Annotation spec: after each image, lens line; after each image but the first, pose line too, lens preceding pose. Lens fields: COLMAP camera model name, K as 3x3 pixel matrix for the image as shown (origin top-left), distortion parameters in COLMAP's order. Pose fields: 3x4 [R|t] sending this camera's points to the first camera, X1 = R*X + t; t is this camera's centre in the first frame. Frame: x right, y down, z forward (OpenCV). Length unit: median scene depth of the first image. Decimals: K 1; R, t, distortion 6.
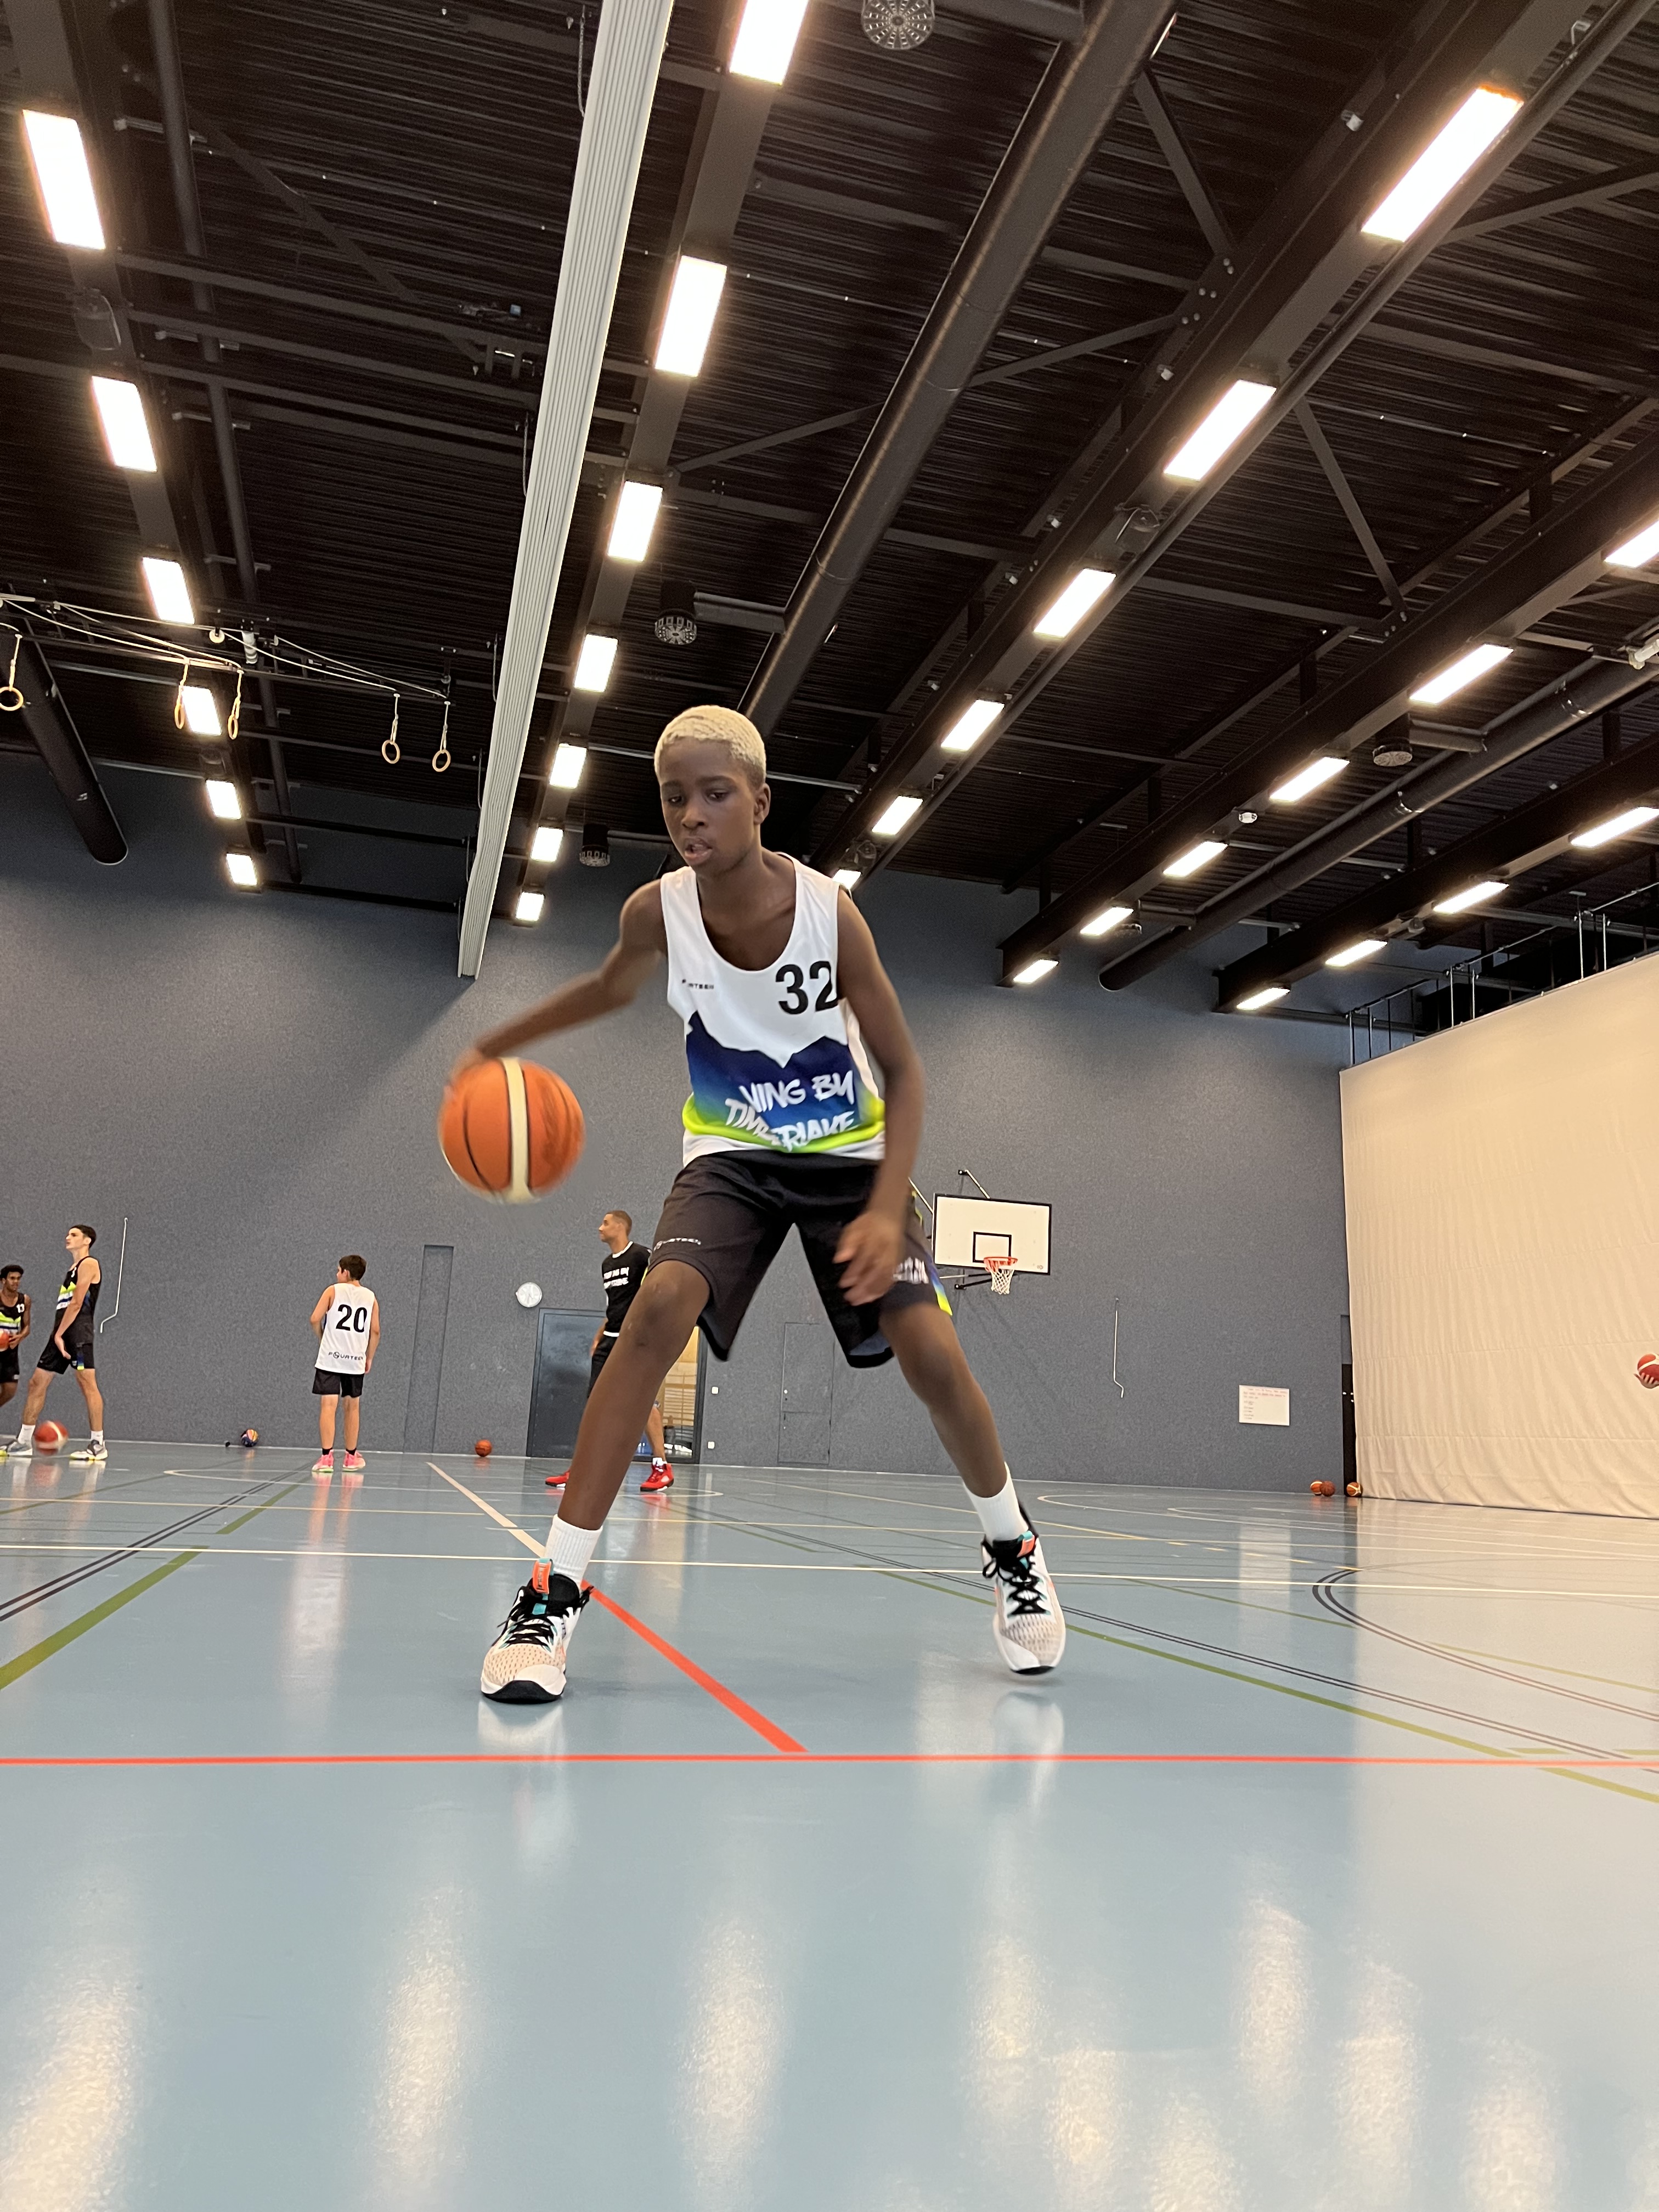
lens RADIAL K [[1657.7, 0, 868.7], [0, 1657.7, 1084.2], [0, 0, 1]] dist [0.033998, -0.037001]
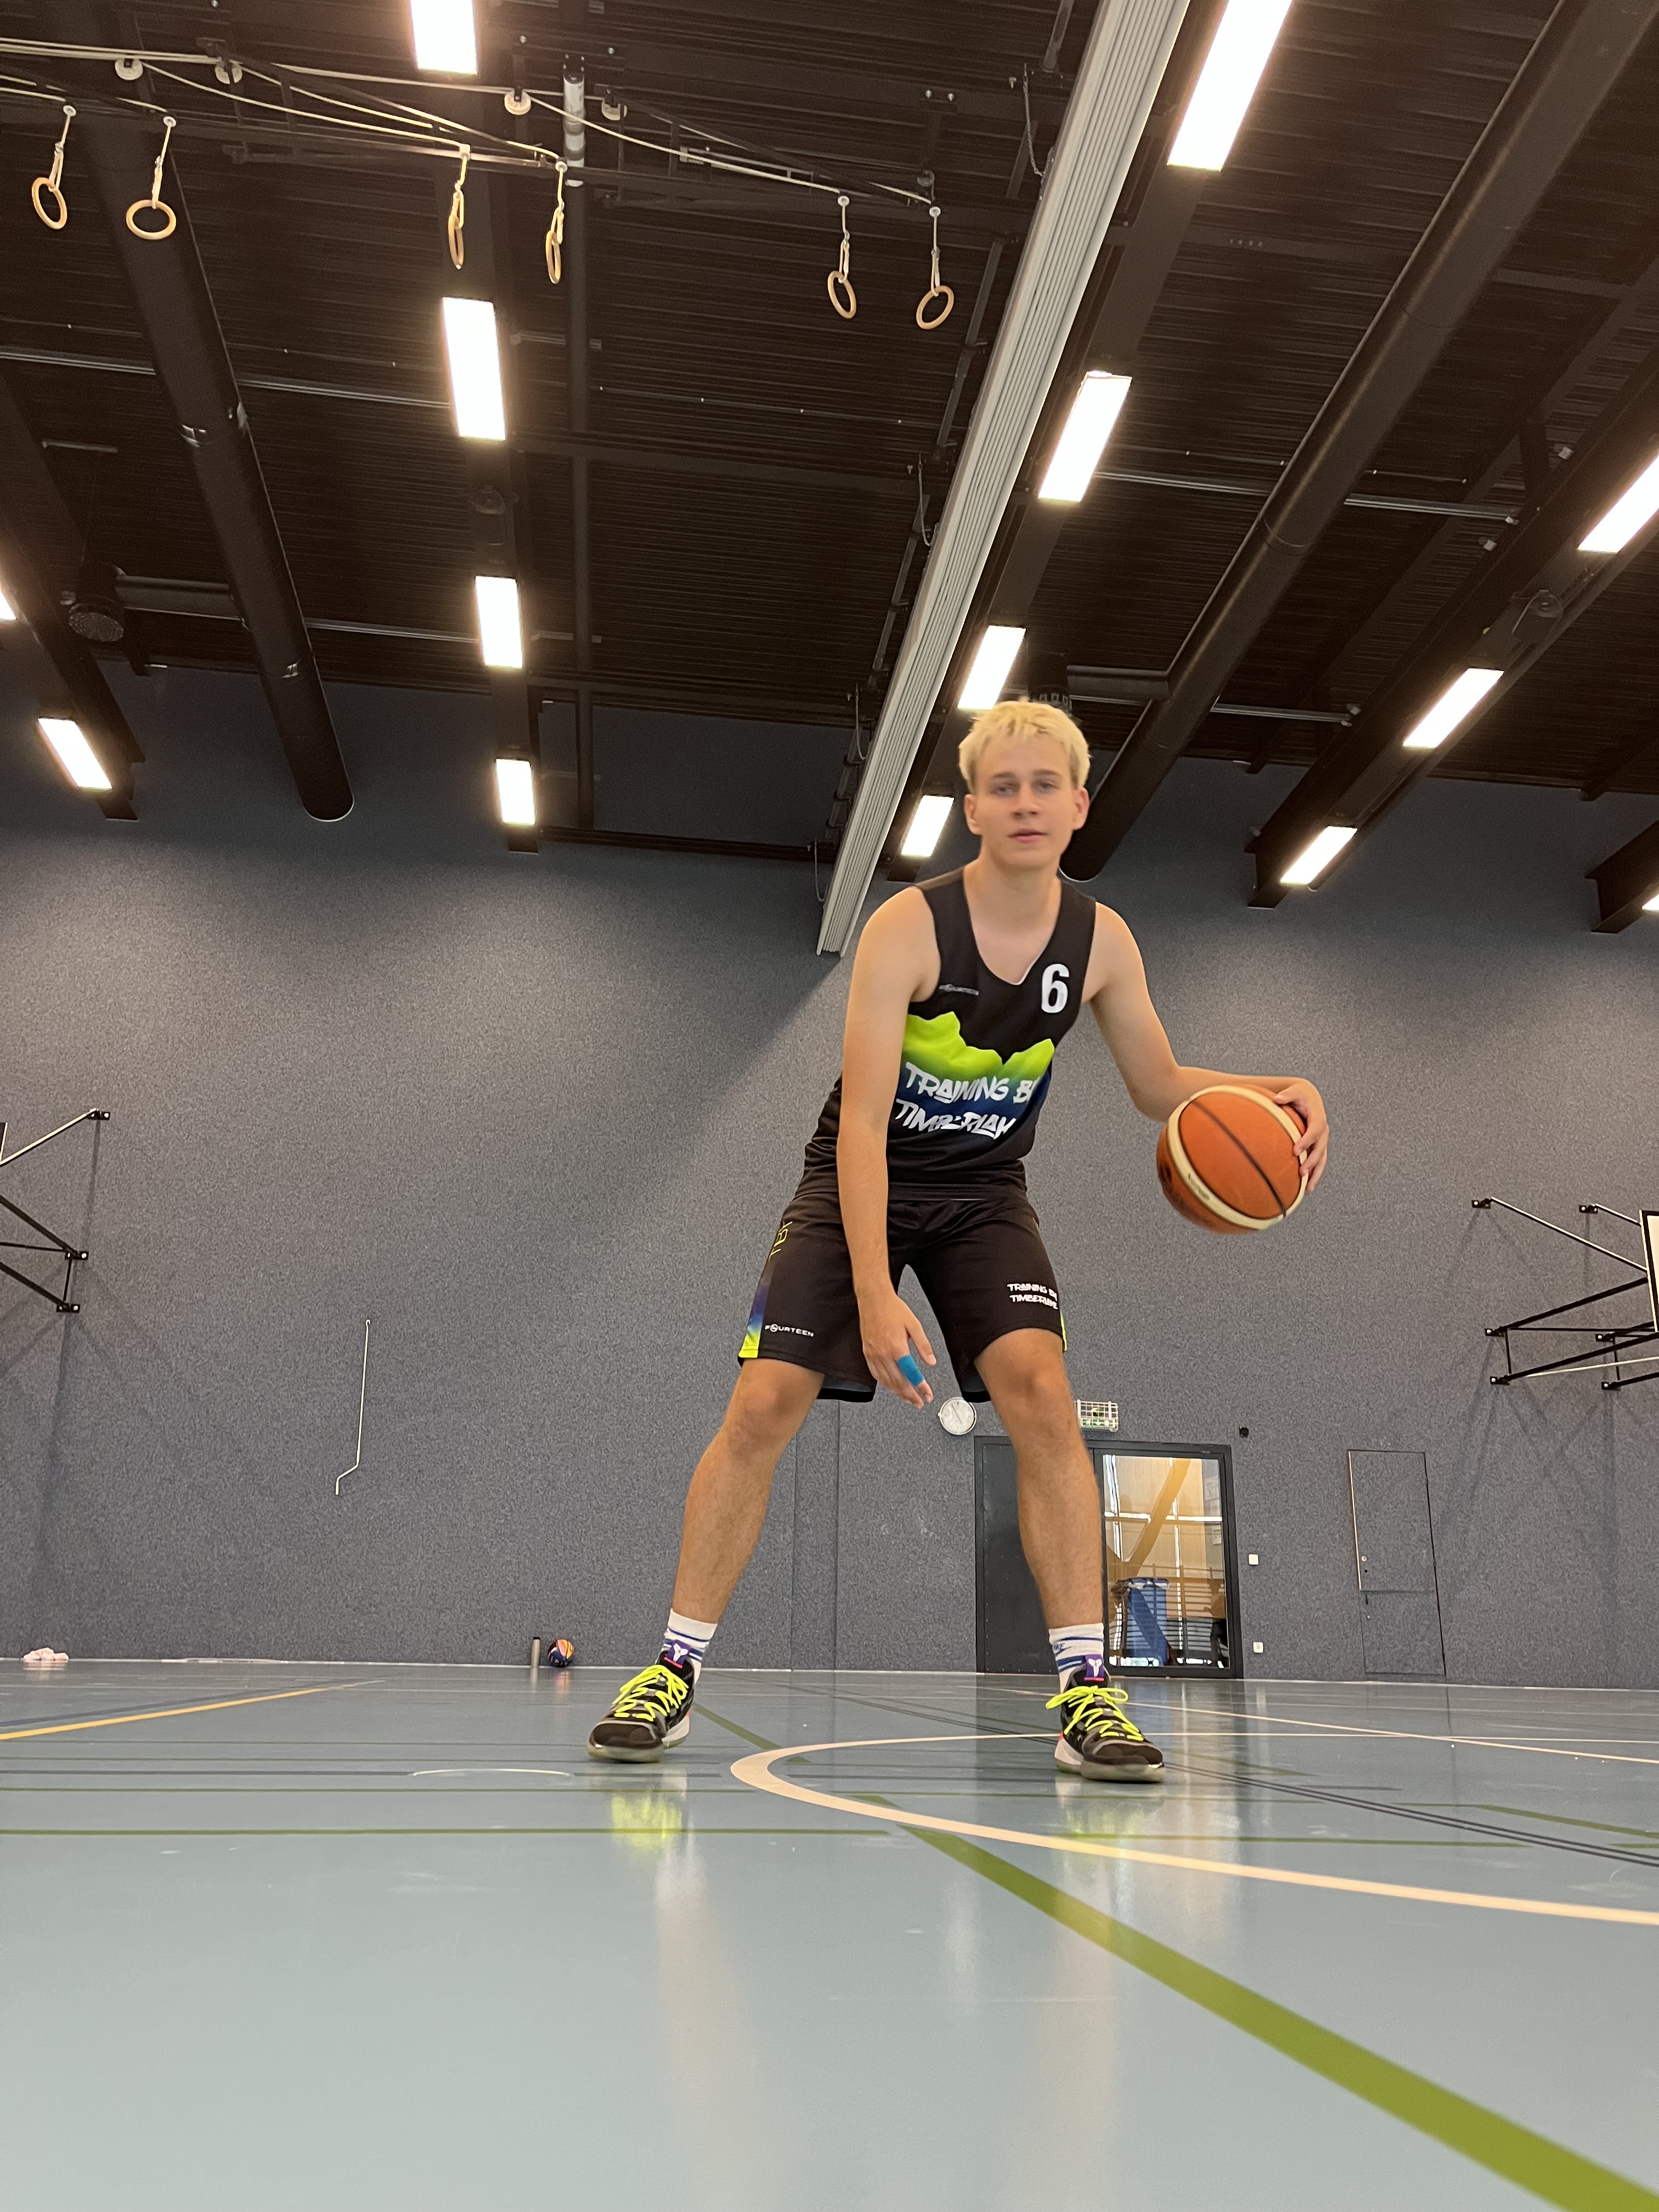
lens RADIAL K [[1657.7, 0, 827.1], [0, 1657.7, 1128.6], [0, 0, 1]] dist [0.033998, -0.037001]
pose [[0.989336, -0.067941, -0.128835, -0.170236], [0.055611, 0.993729, -0.097003, 0.078011], [0.134617, 0.088804, 0.986910, 0.355771]]
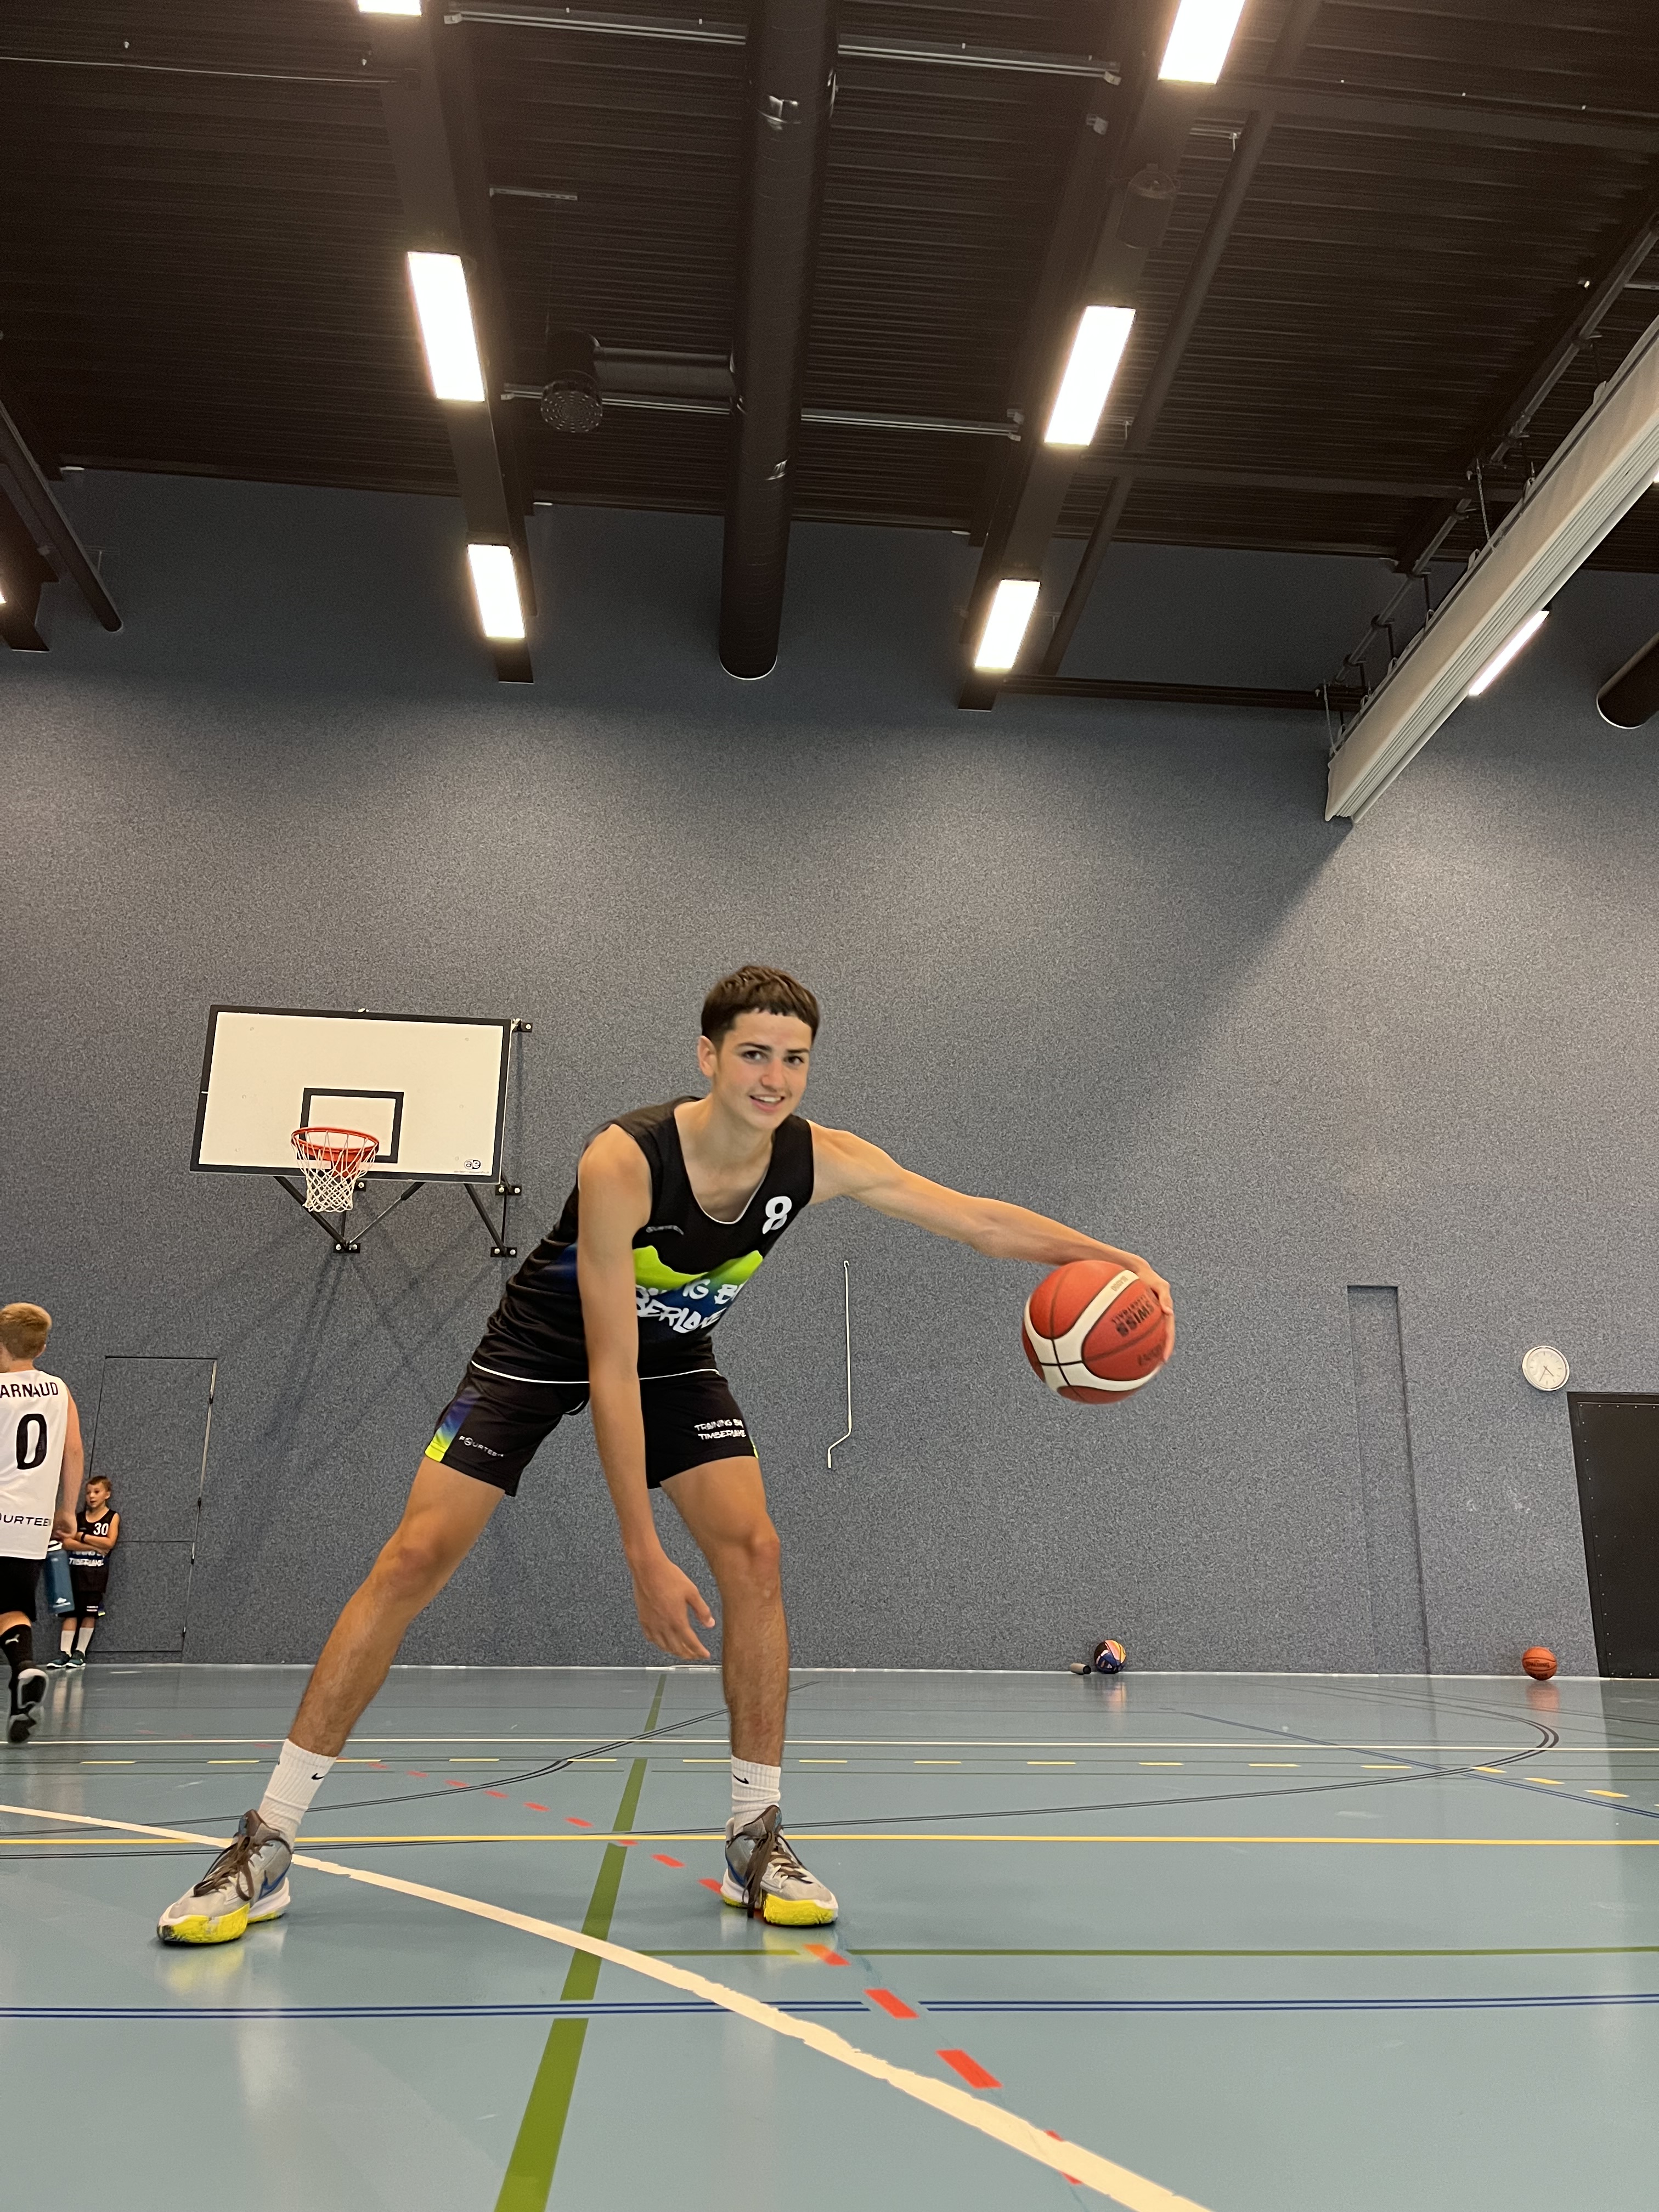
lens RADIAL K [[1657.7, 0, 831.5], [0, 1657.7, 1126.9], [0, 0, 1]] dist [0.033998, -0.037001]
pose [[0.981142, -0.084310, -0.173933, -0.344042], [0.072028, 0.994520, -0.075769, 0.076199], [0.179369, 0.061813, 0.981838, 0.440383]]
